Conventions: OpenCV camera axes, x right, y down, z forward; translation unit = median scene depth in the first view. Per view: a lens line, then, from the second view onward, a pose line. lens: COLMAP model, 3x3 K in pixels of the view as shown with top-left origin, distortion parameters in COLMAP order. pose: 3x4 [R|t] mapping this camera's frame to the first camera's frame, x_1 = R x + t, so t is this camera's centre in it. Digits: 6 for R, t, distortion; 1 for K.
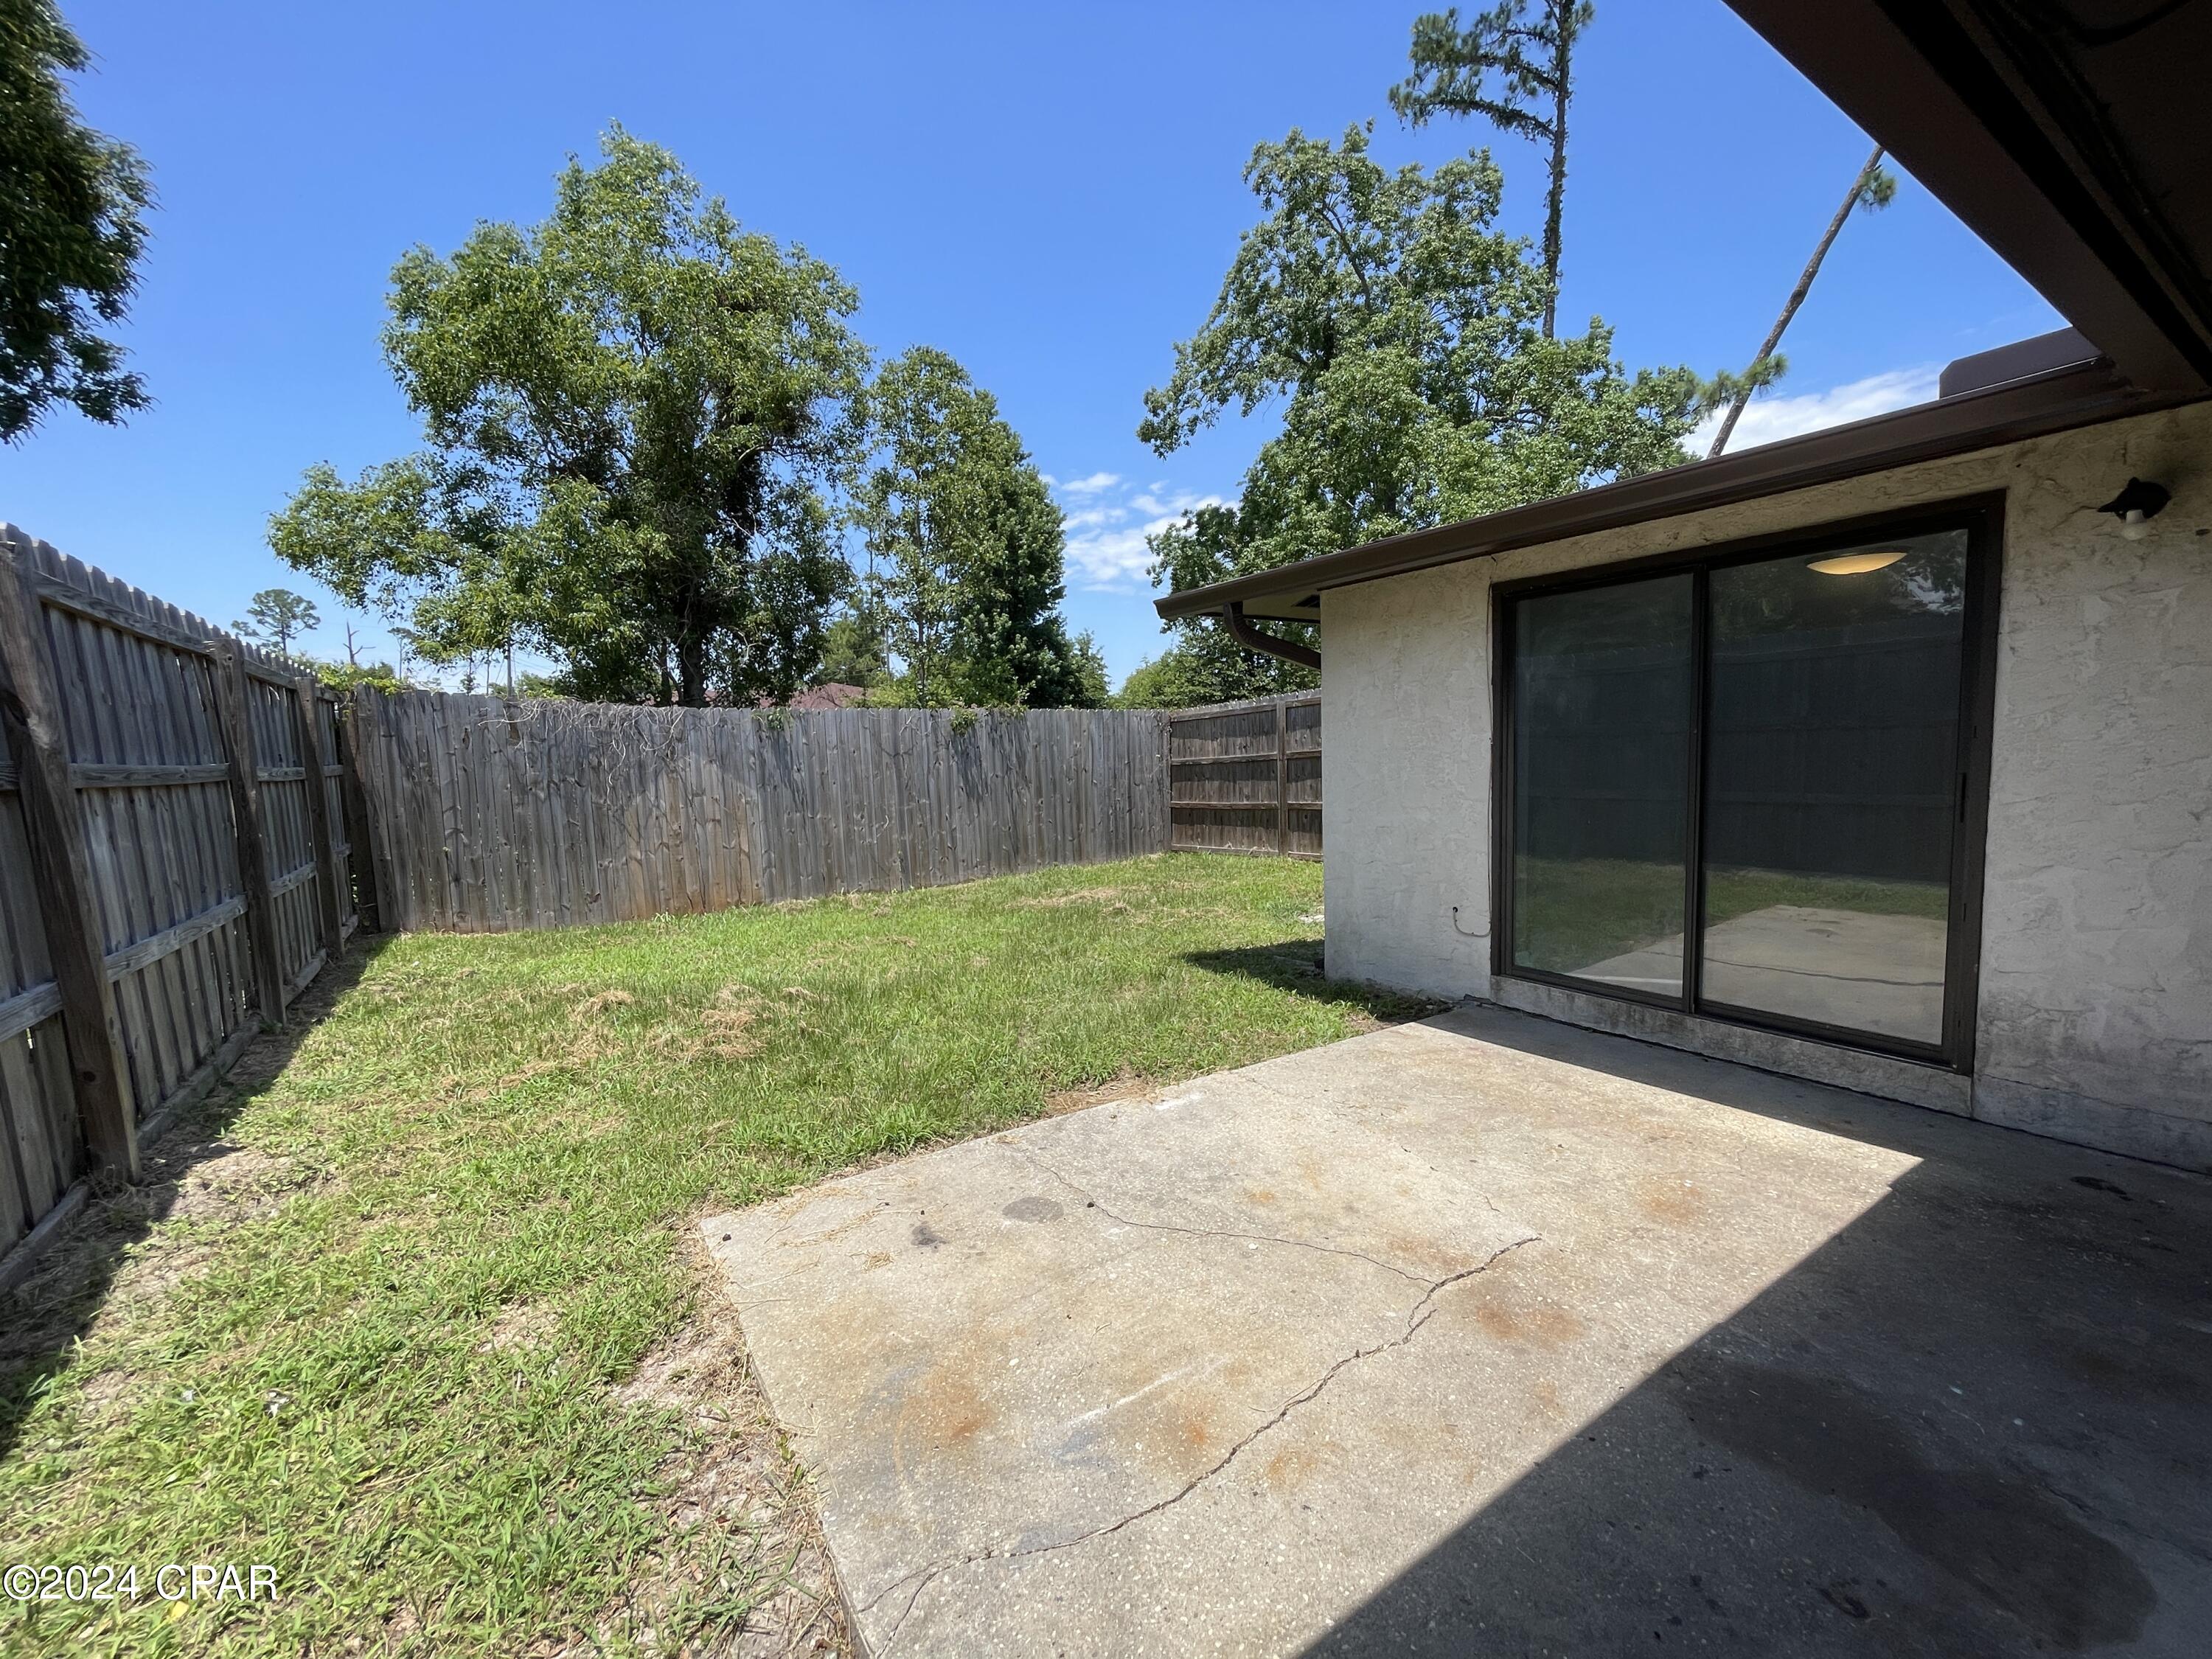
lens RADIAL K [[877.2, 0, 1106.0], [0, 877.2, 829.5], [0, 0, 1]] dist [-0.006144, -0.000122]
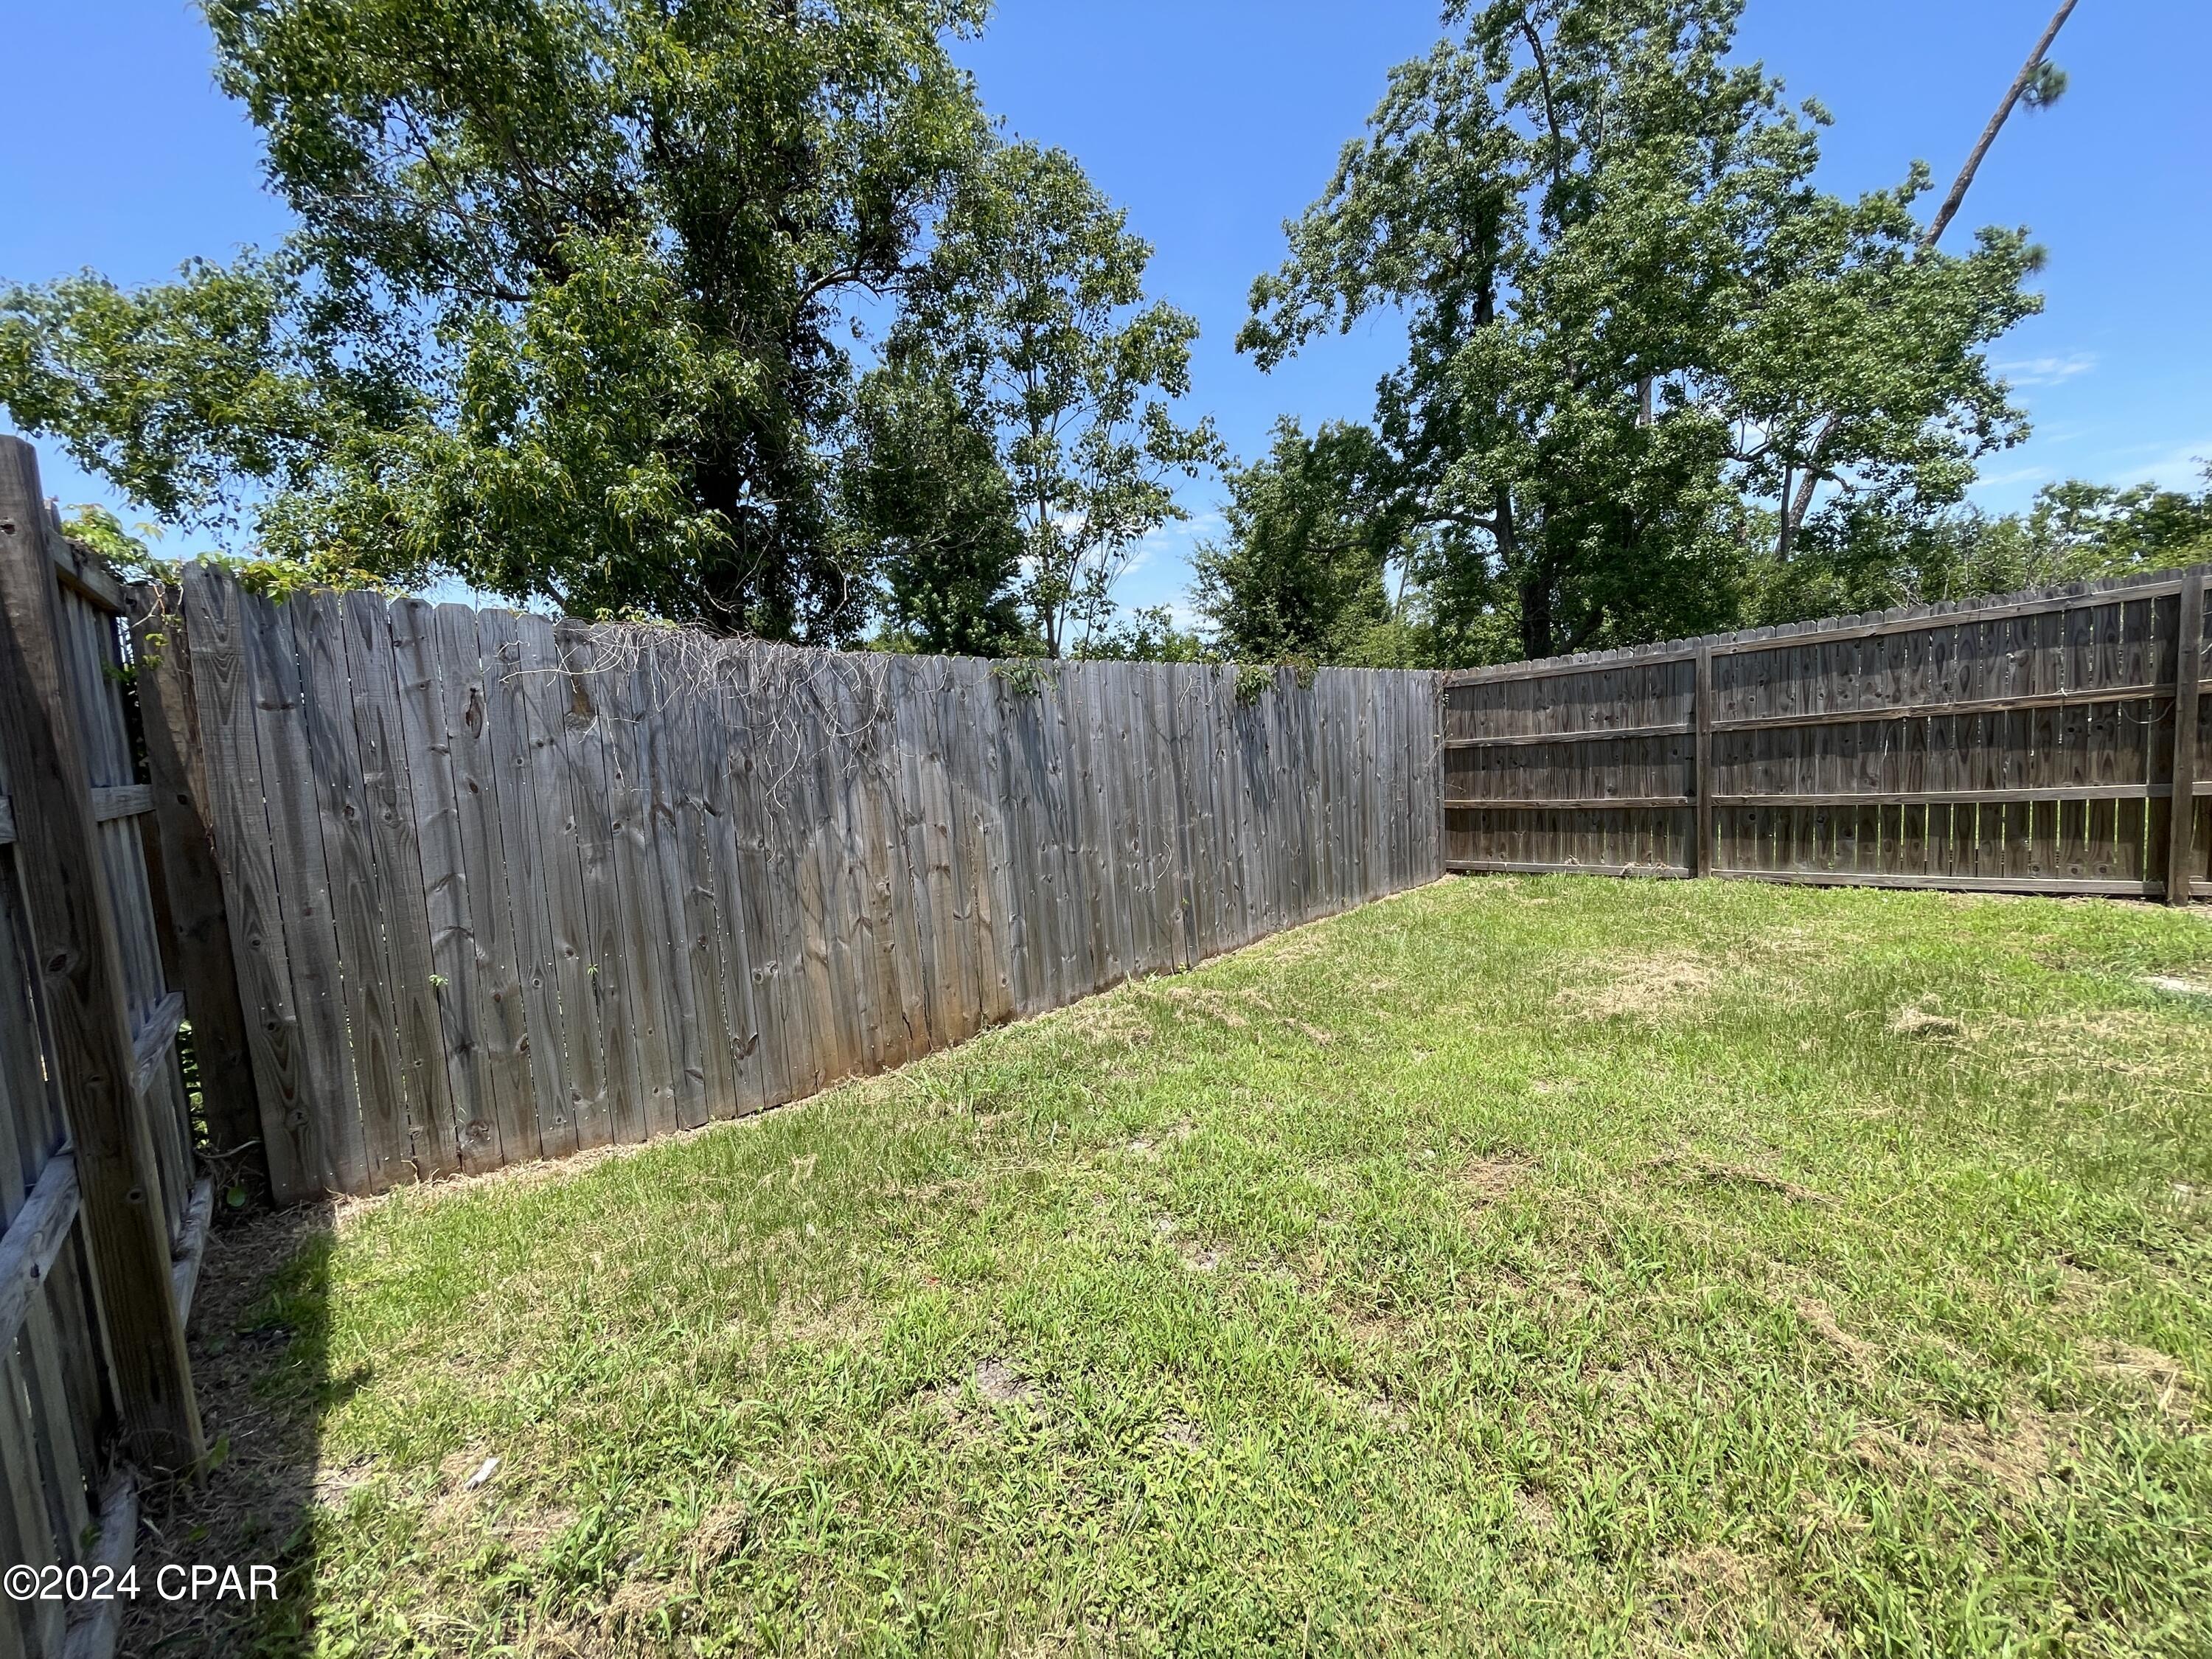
lens RADIAL K [[876.9, 0, 1106.0], [0, 876.9, 829.5], [0, 0, 1]] dist [-0.002219, -0.000491]
pose [[0.991937, -0.037000, 0.121208, -0.398976], [0.036353, 0.999311, 0.007546, -0.033033], [-0.121404, -0.003079, 0.992598, 0.449300]]
